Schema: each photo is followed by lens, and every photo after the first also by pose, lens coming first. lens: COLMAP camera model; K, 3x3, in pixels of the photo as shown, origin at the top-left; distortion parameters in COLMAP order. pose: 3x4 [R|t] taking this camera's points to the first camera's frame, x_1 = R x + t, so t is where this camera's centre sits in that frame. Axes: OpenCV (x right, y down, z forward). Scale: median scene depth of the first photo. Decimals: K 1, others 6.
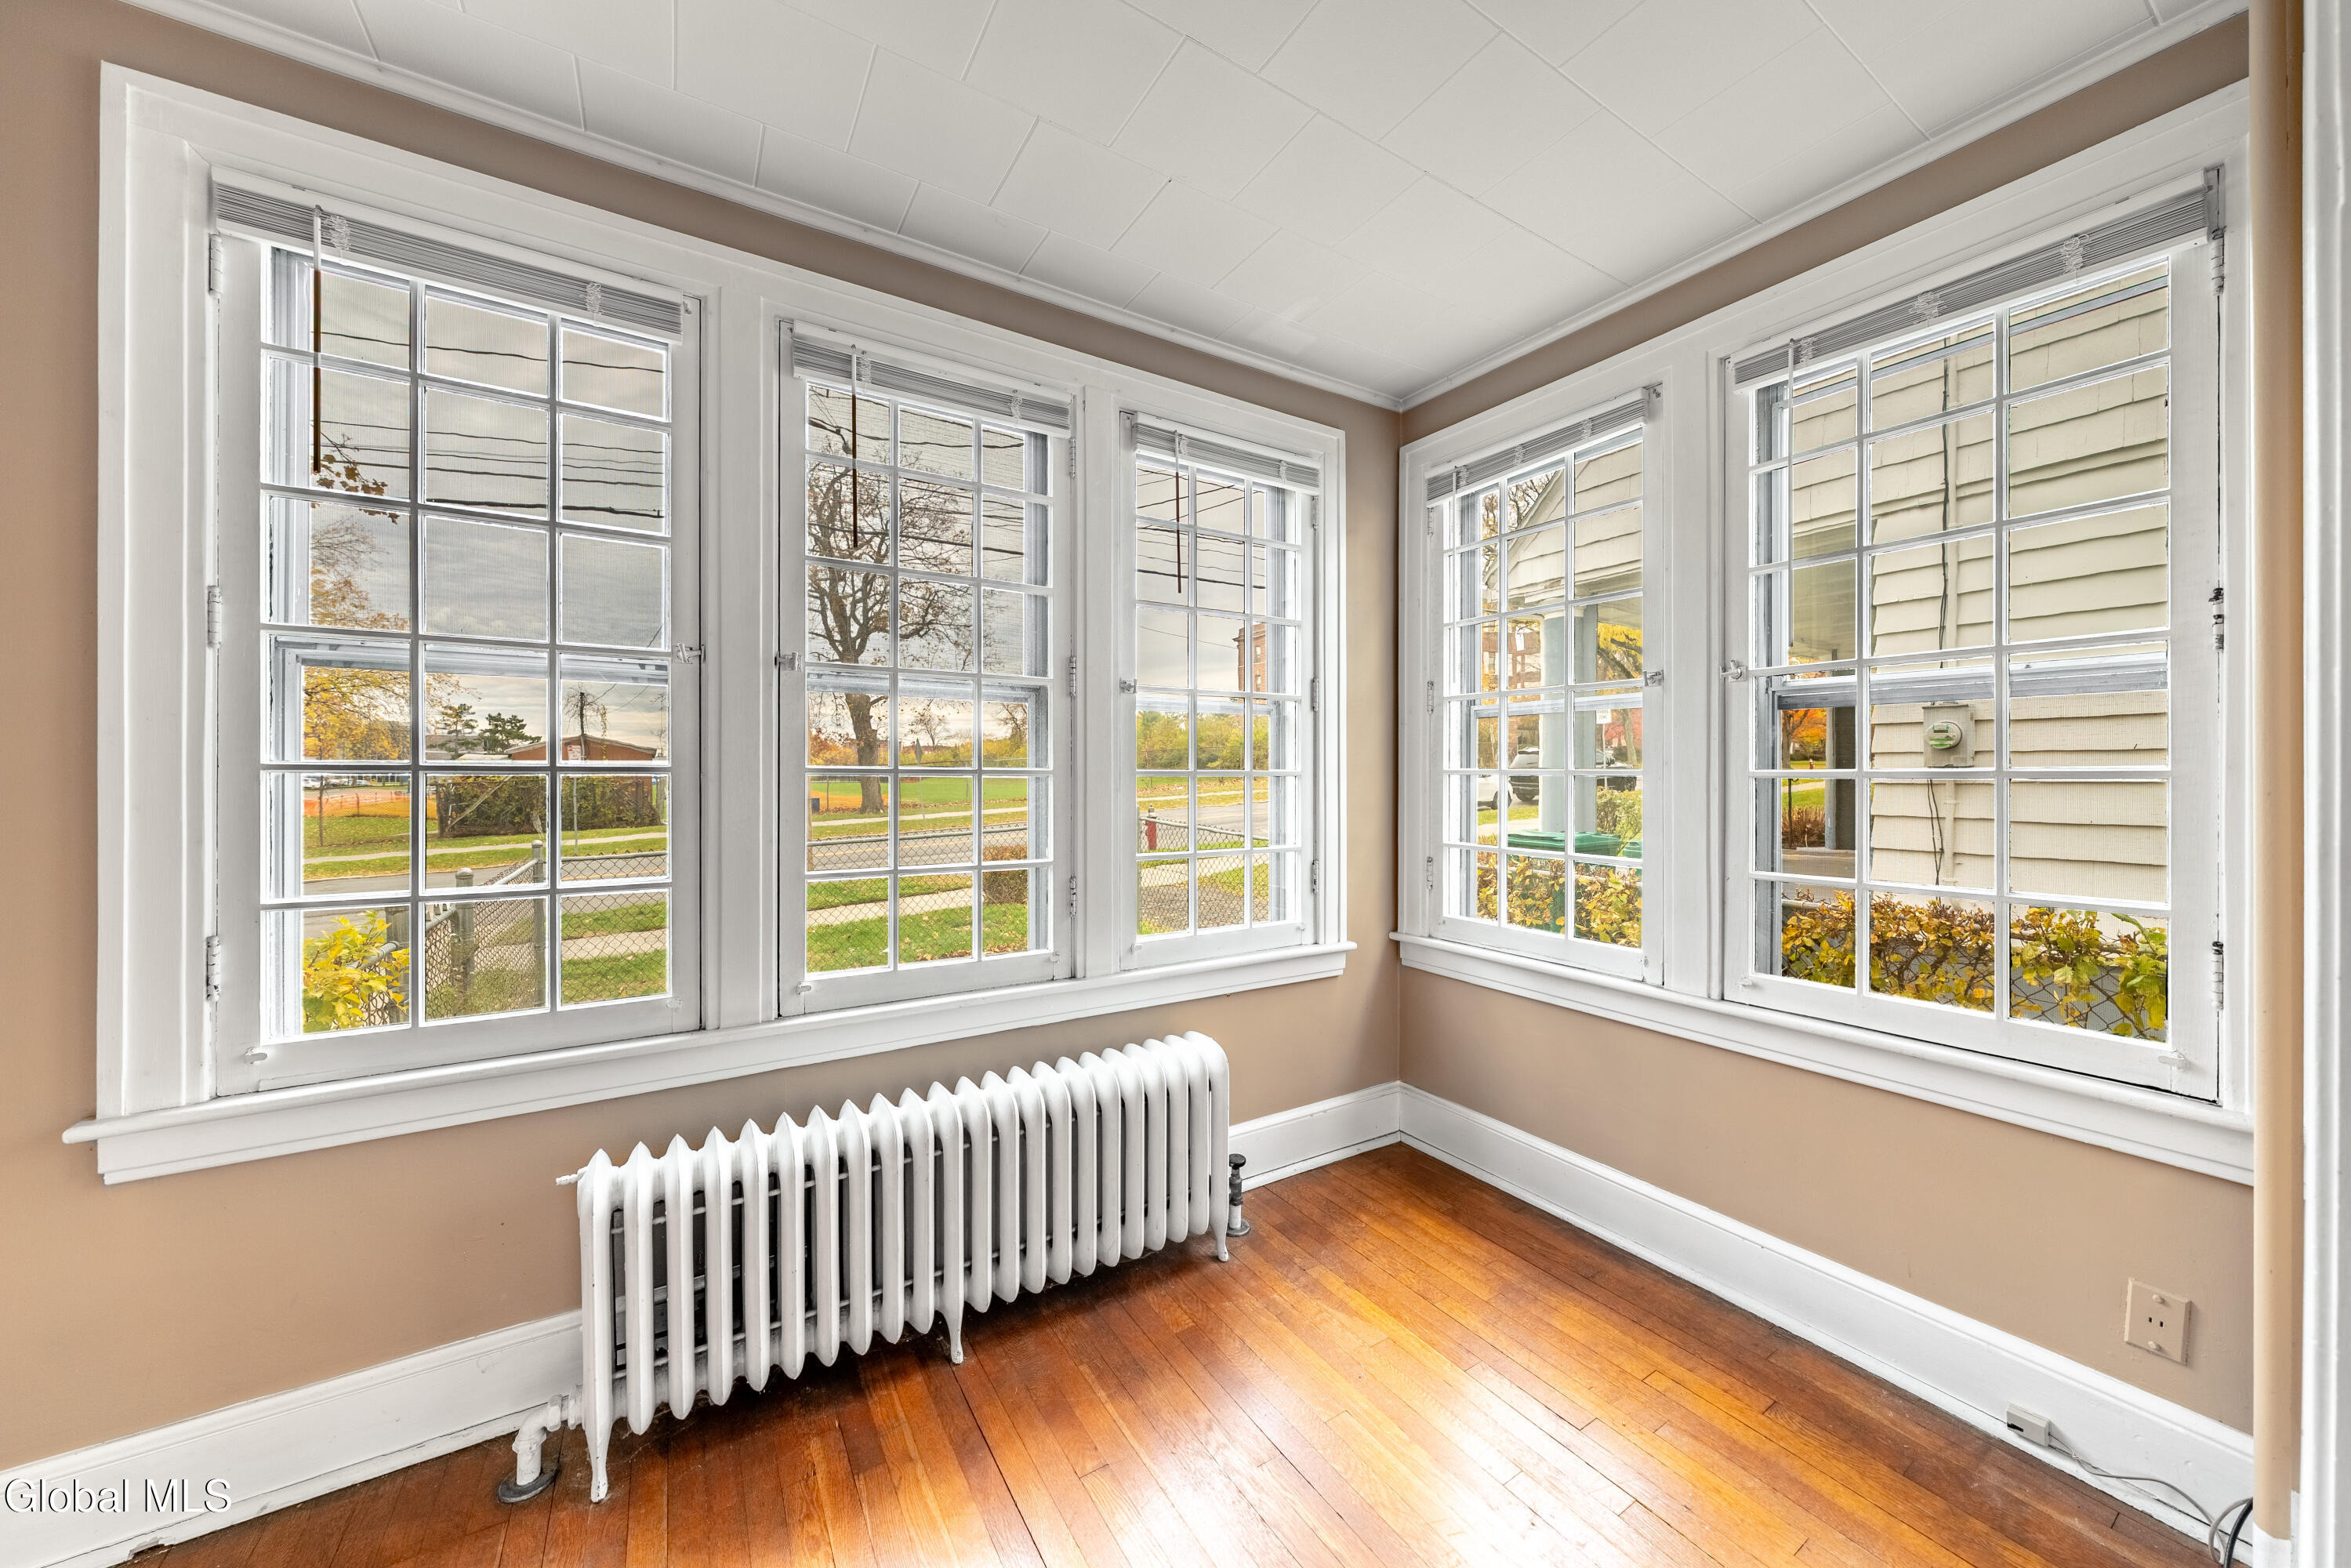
lens RADIAL K [[840.7, 0, 1168.4], [0, 840.7, 778.8], [0, 0, 1]] dist [0.001287, -0.000001]
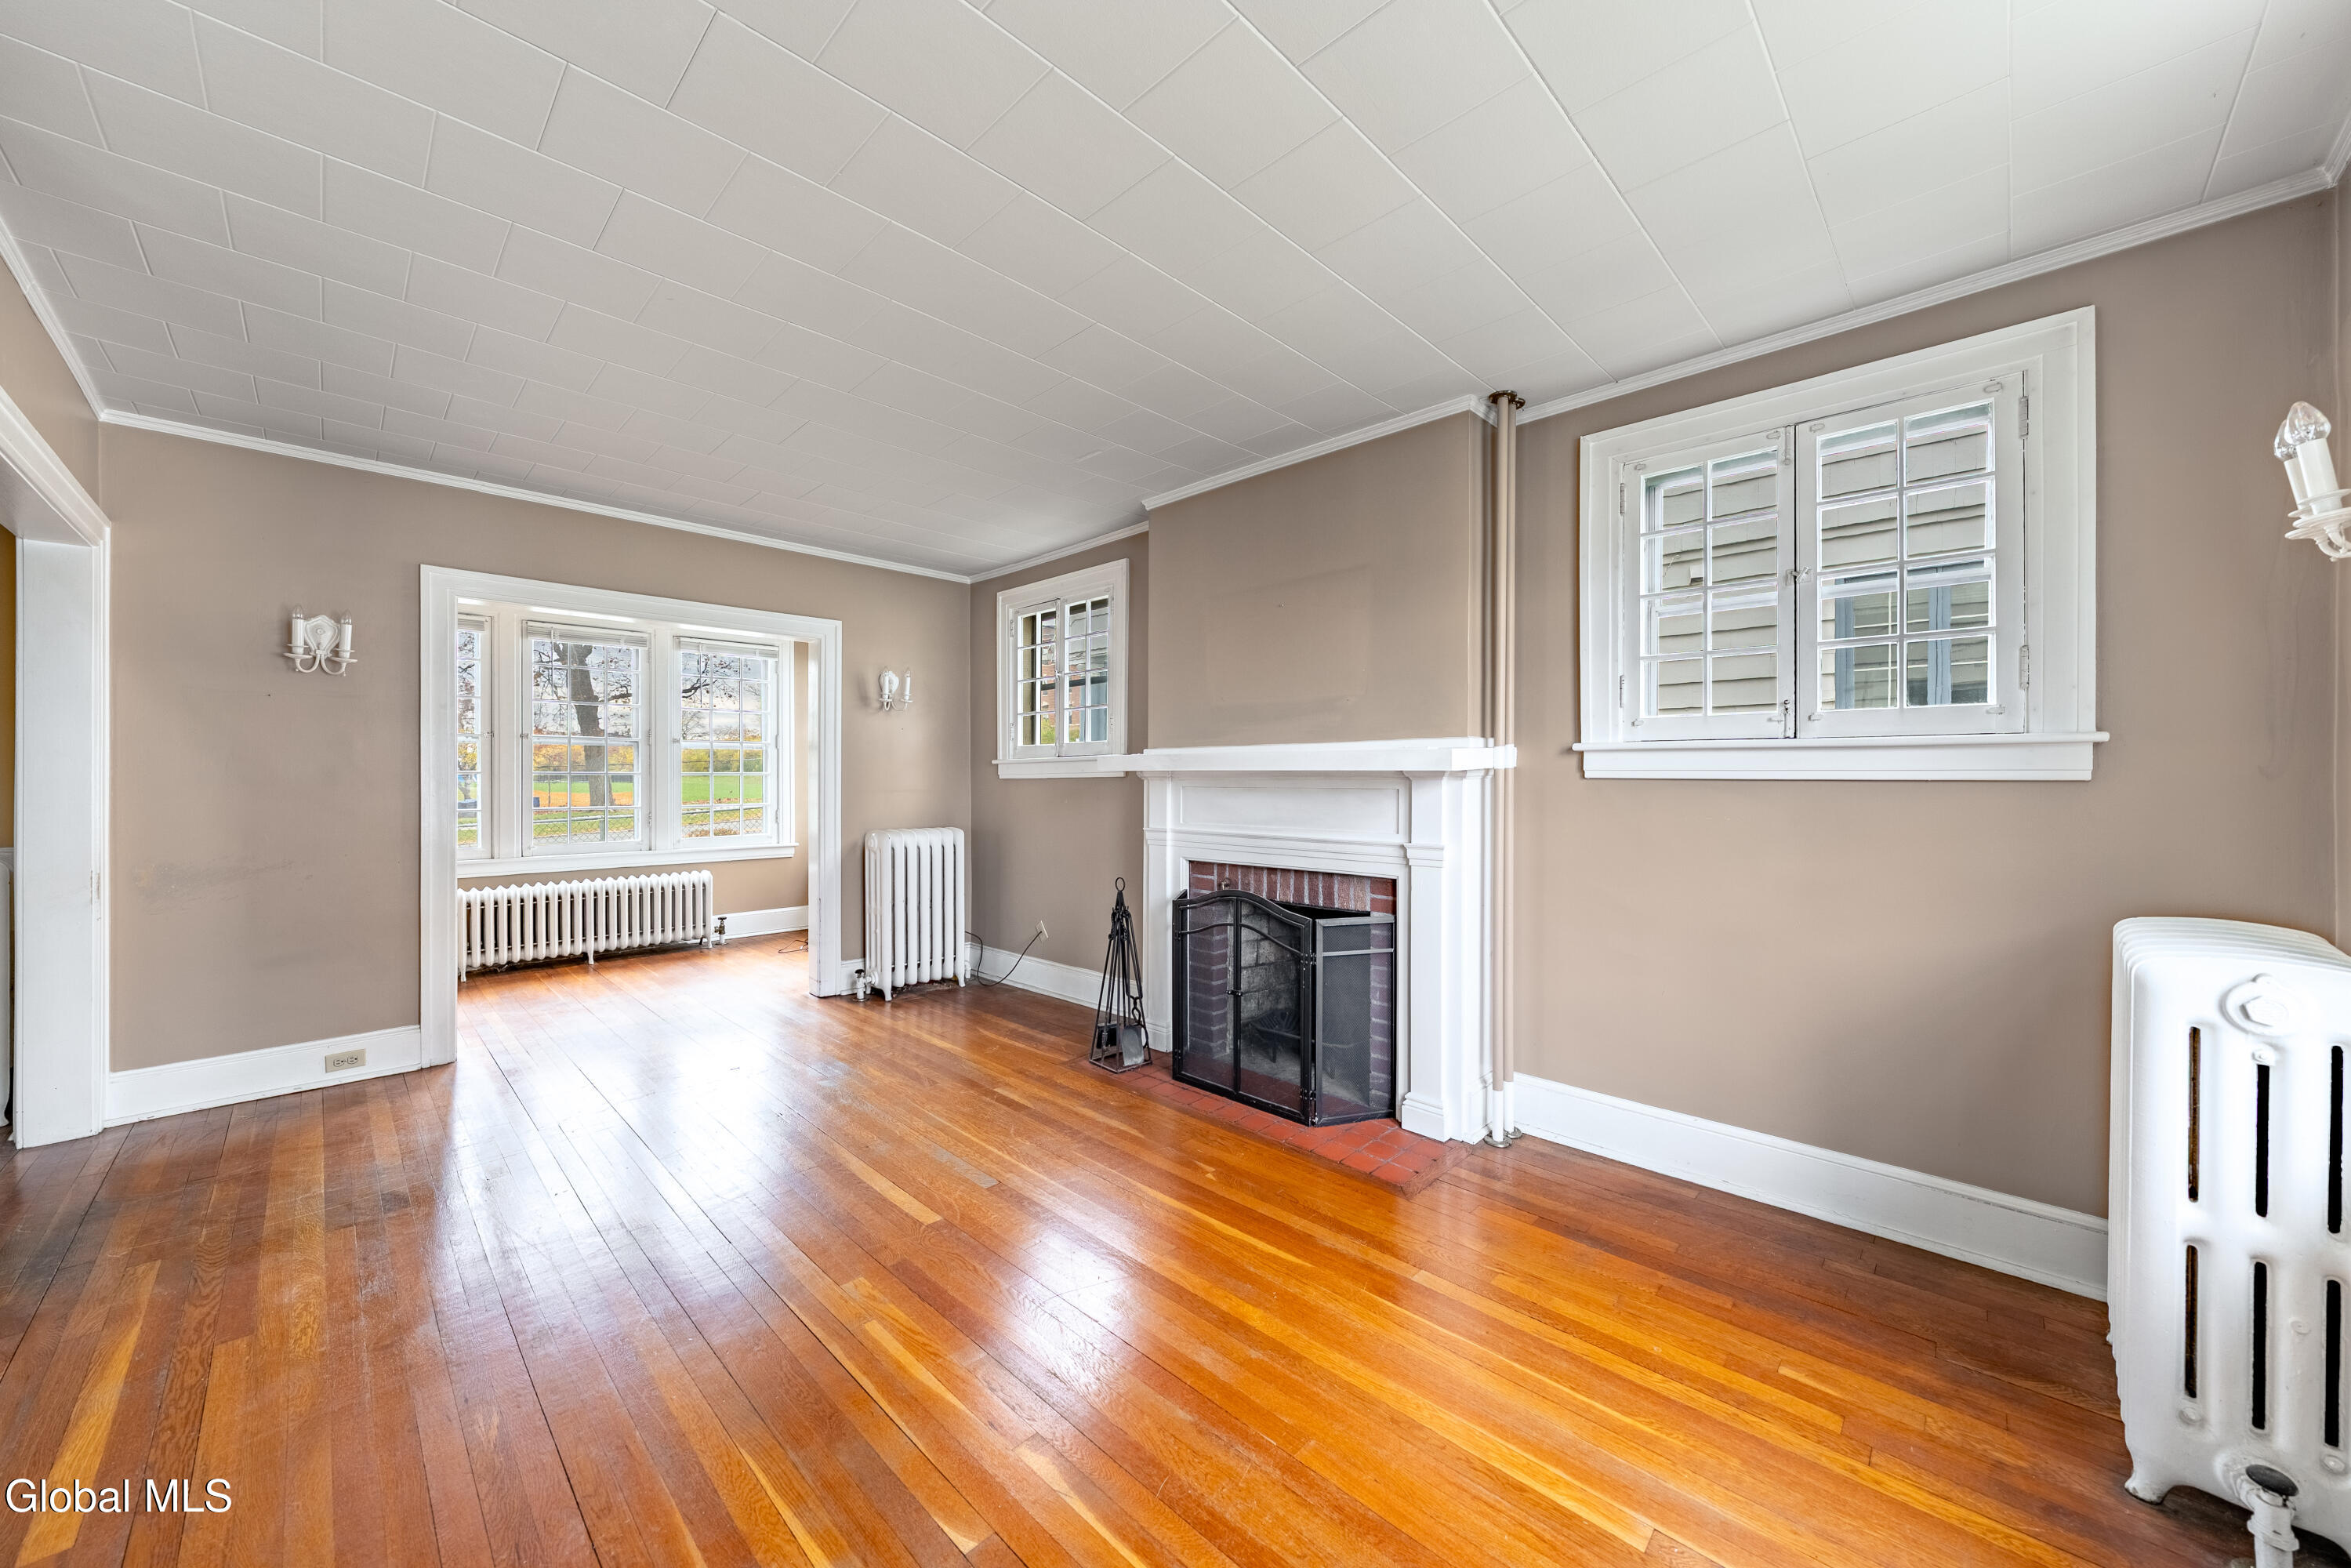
lens RADIAL K [[840.7, 0, 1192.9], [0, 840.7, 774.3], [0, 0, 1]] dist [0.001287, -0.000001]
pose [[0.964702, -0.003836, 0.263316, 1.034586], [0.004589, 0.999987, -0.002245, 0.012639], [-0.263304, 0.003374, 0.964707, -2.476340]]
